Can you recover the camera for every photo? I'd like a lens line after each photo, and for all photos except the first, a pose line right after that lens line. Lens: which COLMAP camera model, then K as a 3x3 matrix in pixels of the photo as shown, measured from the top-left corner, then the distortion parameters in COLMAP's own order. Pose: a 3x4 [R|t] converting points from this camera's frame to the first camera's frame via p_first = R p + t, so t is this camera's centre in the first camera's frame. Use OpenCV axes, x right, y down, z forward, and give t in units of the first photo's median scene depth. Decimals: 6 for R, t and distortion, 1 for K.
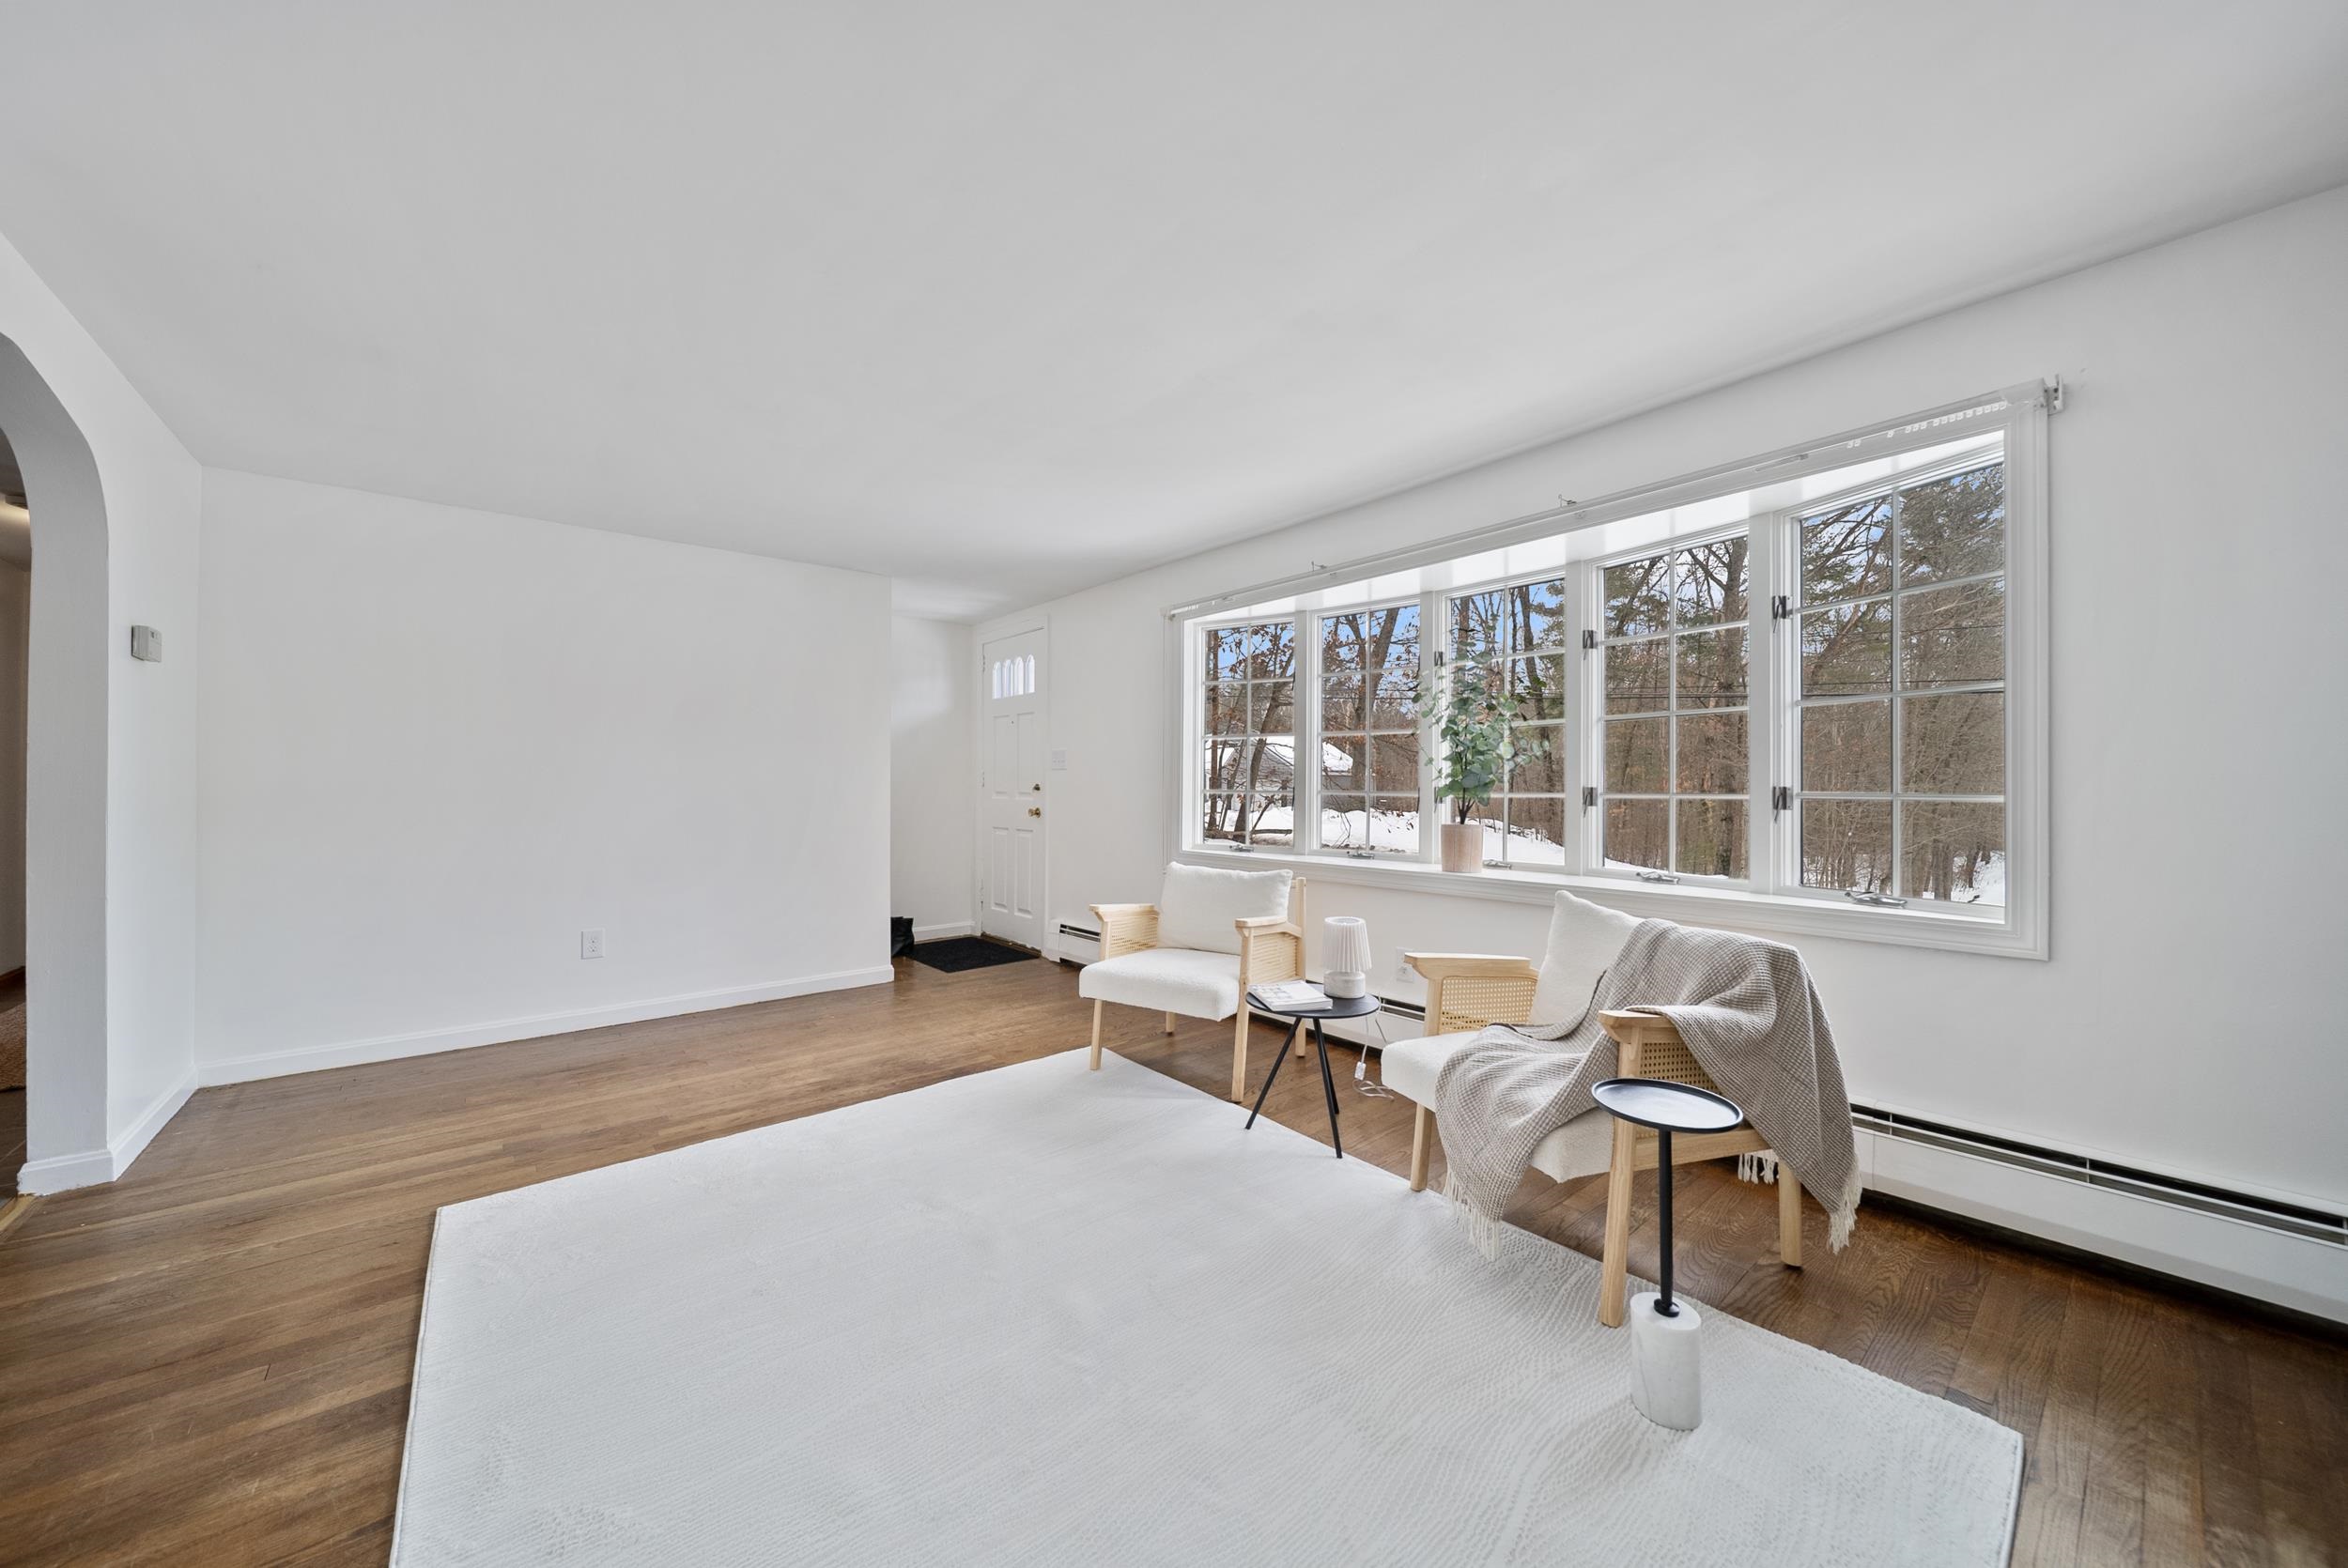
lens RADIAL K [[834.6, 0, 1172.4], [0, 834.6, 772.9], [0, 0, 1]] dist [-0.001327, -0.000283]
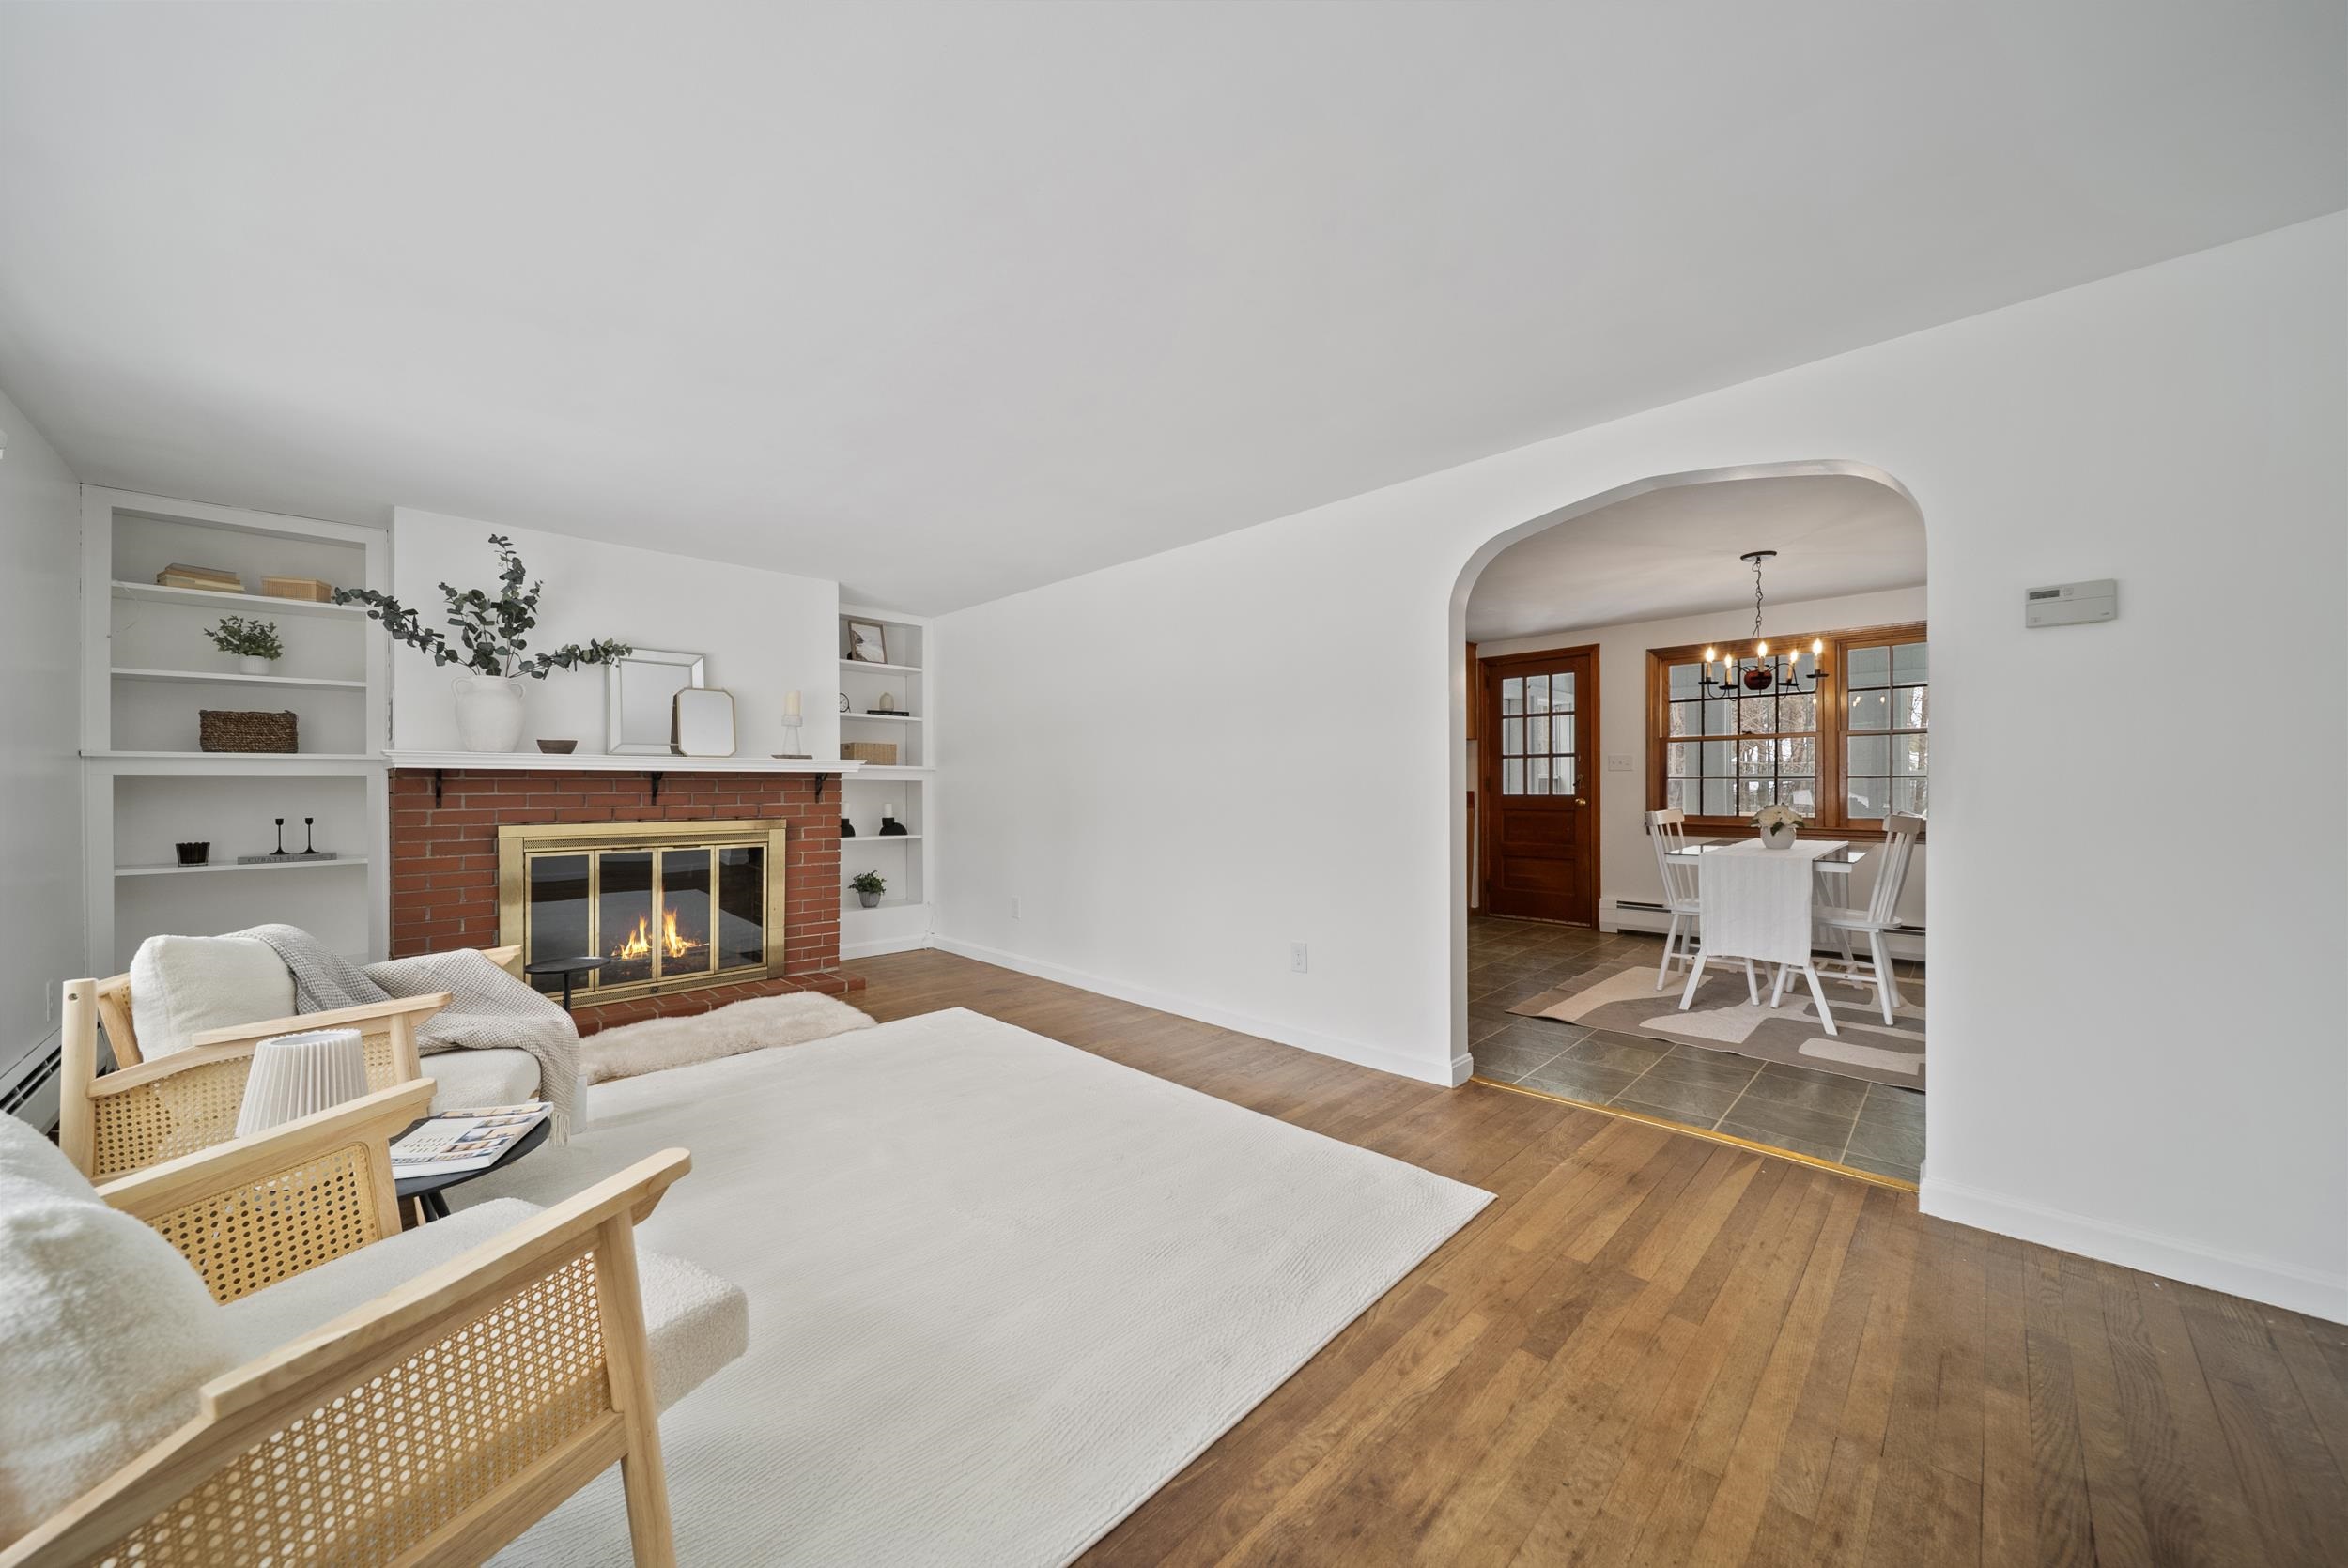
lens RADIAL K [[827.2, 0, 1174.8], [0, 827.2, 791.2], [0, 0, 1]] dist [-0.000404, -0.000271]
pose [[-0.995355, 0.001854, -0.096253, -0.299416], [0.002907, 0.999937, -0.010805, 0.022374], [0.096227, -0.011034, -0.995298, 1.561959]]
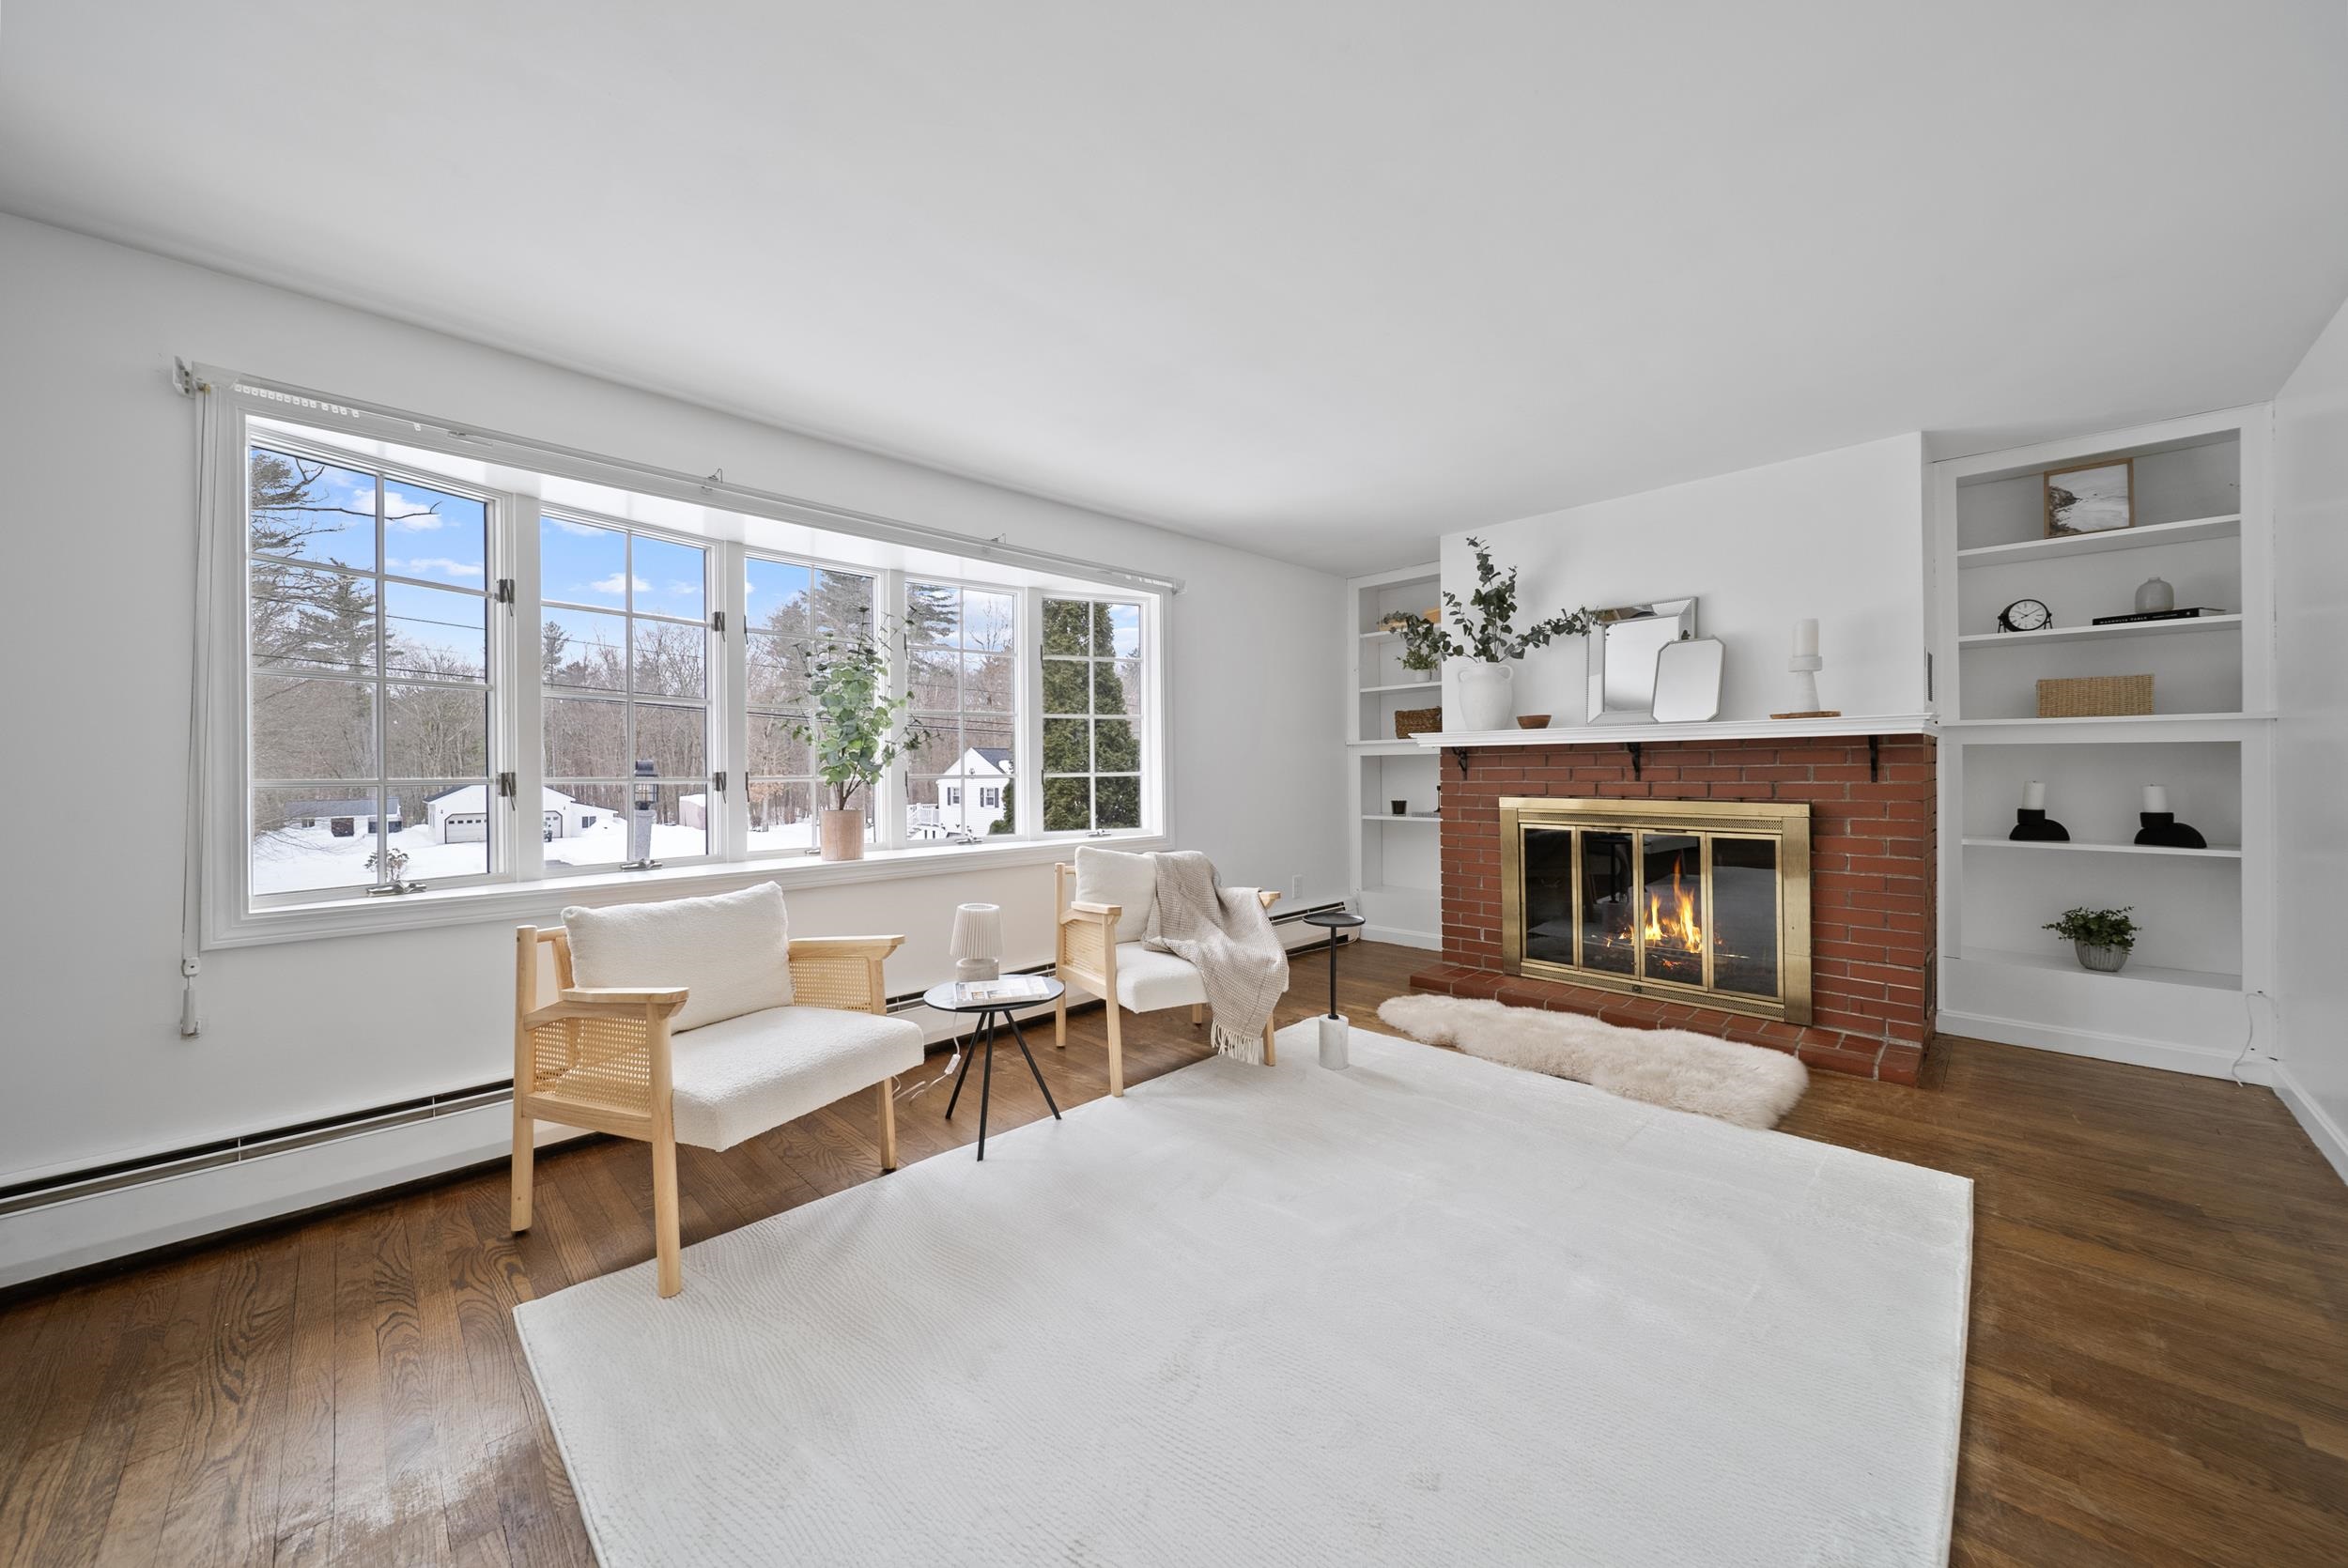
lens RADIAL K [[834.6, 0, 1172.4], [0, 834.6, 772.9], [0, 0, 1]] dist [-0.001327, -0.000283]
pose [[-0.089653, -0.006637, 0.995951, -0.770574], [-0.005605, 0.999965, 0.006160, 0.011950], [-0.995957, -0.005030, -0.089687, 0.847884]]
